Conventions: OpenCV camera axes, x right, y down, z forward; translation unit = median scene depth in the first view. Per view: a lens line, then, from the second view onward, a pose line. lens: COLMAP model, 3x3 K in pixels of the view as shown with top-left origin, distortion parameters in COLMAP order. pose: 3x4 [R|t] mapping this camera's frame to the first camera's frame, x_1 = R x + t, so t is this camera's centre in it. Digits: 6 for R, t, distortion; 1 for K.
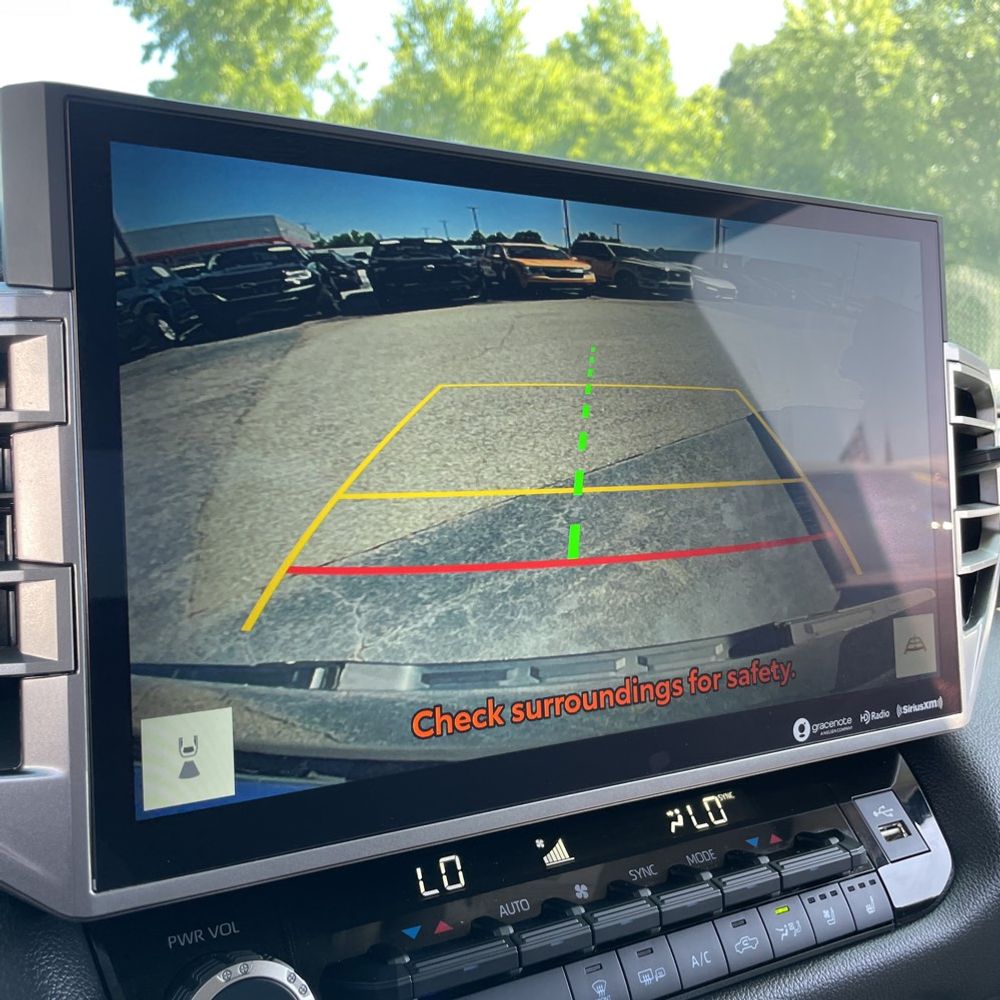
lens RADIAL K [[1024.8, 0, 500.0], [0, 1024.8, 500.0], [0, 0, 1]] dist [0.060446, -0.022761]
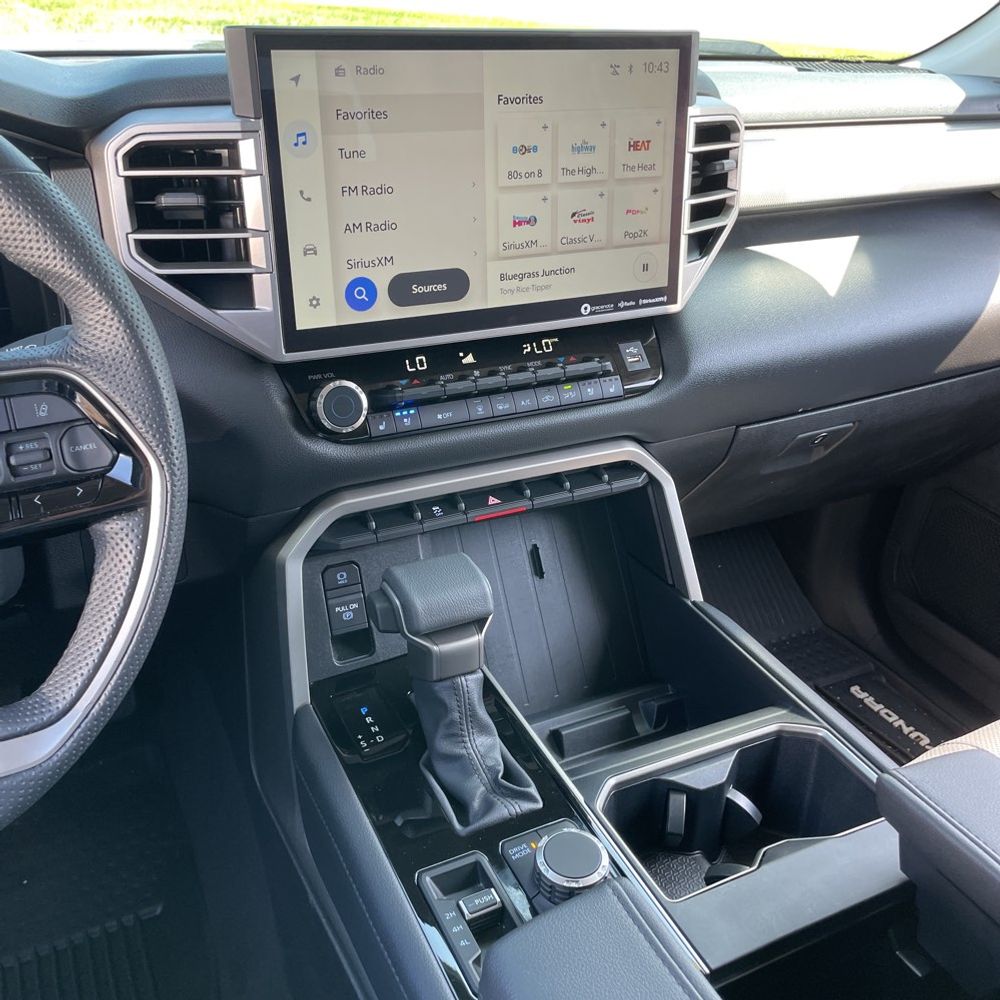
lens RADIAL K [[1024.8, 0, 500.0], [0, 1024.8, 500.0], [0, 0, 1]] dist [0.060446, -0.022761]
pose [[0.998622, 0.039278, -0.034793, 0.204299], [-0.023449, 0.927243, 0.373725, -0.207317], [0.046941, -0.372394, 0.926887, -1.155077]]
